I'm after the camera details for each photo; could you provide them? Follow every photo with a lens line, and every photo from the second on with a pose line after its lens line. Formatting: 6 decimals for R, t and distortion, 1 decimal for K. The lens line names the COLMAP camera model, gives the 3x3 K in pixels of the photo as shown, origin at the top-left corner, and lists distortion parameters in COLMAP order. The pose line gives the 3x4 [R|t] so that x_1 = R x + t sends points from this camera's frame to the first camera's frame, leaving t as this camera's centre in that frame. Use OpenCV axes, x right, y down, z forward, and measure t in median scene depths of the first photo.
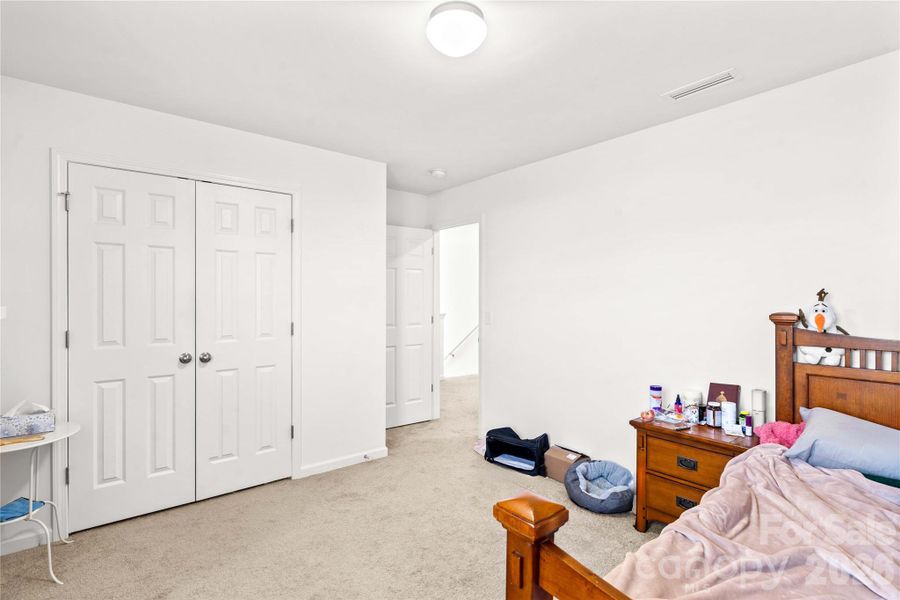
lens RADIAL K [[409.7, 0, 450.0], [0, 409.7, 300.0], [0, 0, 1]] dist [-0.002052, 0.000270]
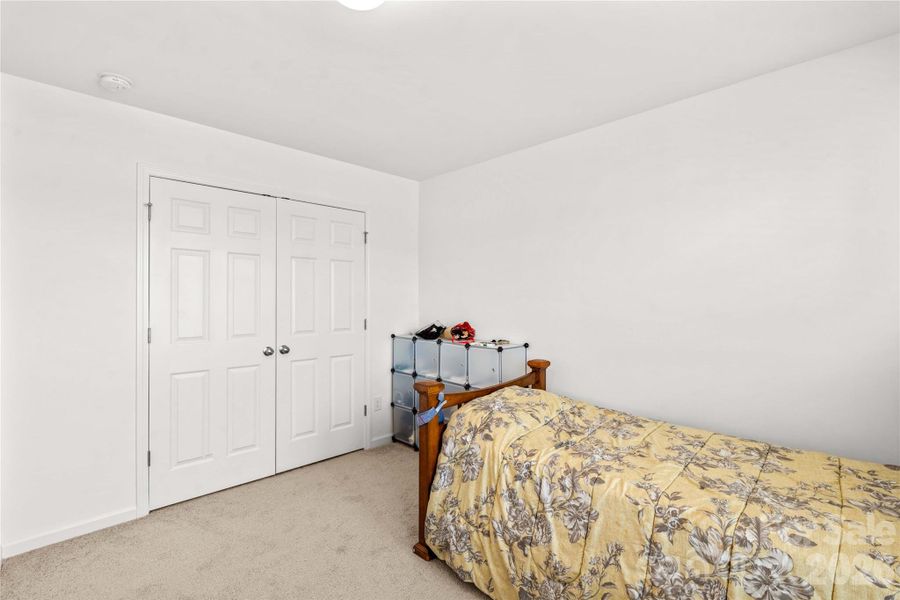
lens RADIAL K [[409.7, 0, 450.0], [0, 409.7, 300.0], [0, 0, 1]] dist [-0.002052, 0.000270]
pose [[0.993735, -0.000991, 0.111757, -0.262165], [0.000968, 0.999999, 0.000265, 0.000146], [-0.111757, -0.000155, 0.993736, -0.206303]]
